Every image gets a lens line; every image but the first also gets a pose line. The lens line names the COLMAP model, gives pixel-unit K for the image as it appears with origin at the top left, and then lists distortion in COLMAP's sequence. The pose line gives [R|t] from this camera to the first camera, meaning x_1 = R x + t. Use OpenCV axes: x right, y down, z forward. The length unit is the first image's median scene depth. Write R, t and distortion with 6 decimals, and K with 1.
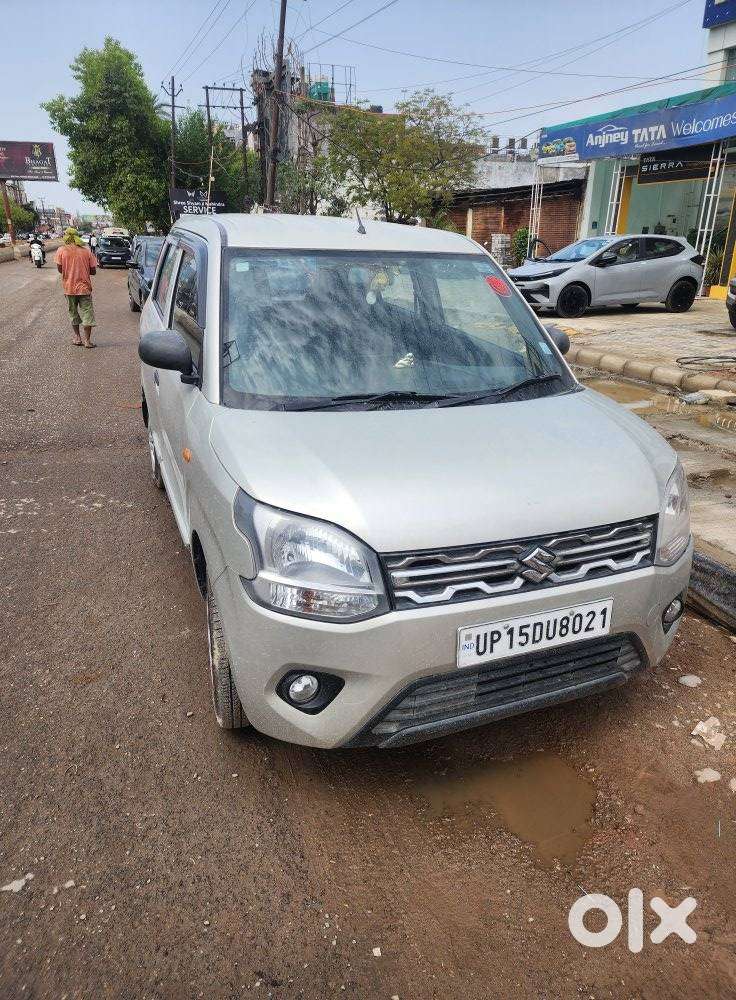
lens RADIAL K [[698.6, 0, 383.7], [0, 698.6, 472.2], [0, 0, 1]] dist [0.087058, -0.088578]
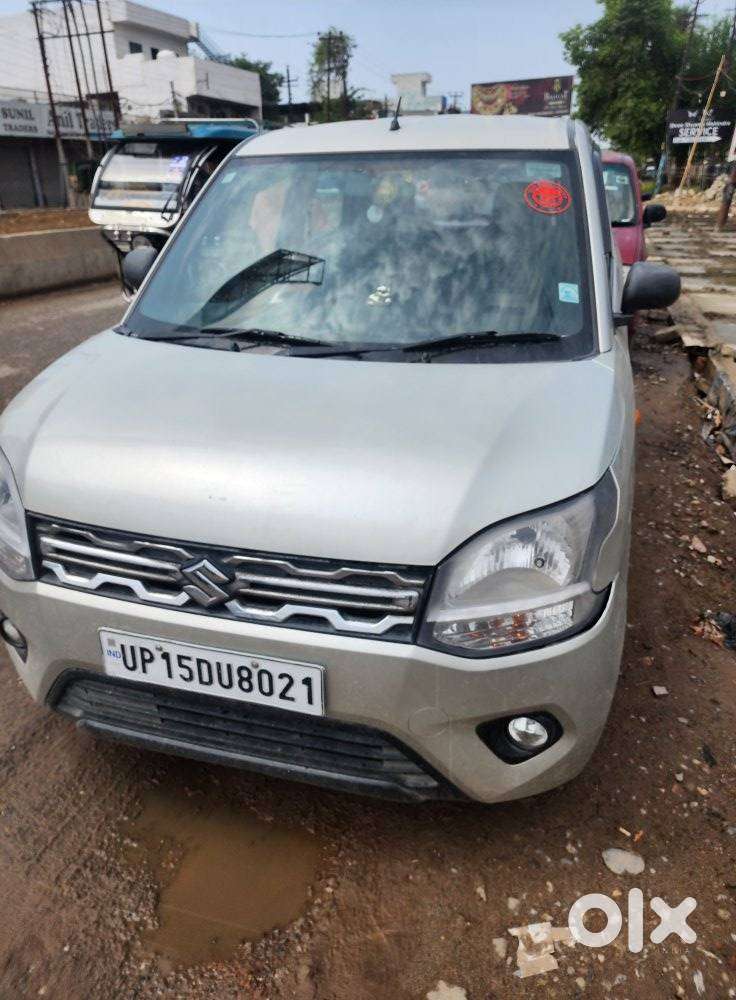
lens RADIAL K [[700.0, 0, 378.3], [0, 700.0, 469.5], [0, 0, 1]] dist [0.083407, -0.093567]
pose [[0.776228, 0.212177, -0.593675, 0.738873], [-0.164640, 0.977211, 0.133986, -0.105341], [0.608575, -0.006261, 0.793472, 0.517209]]
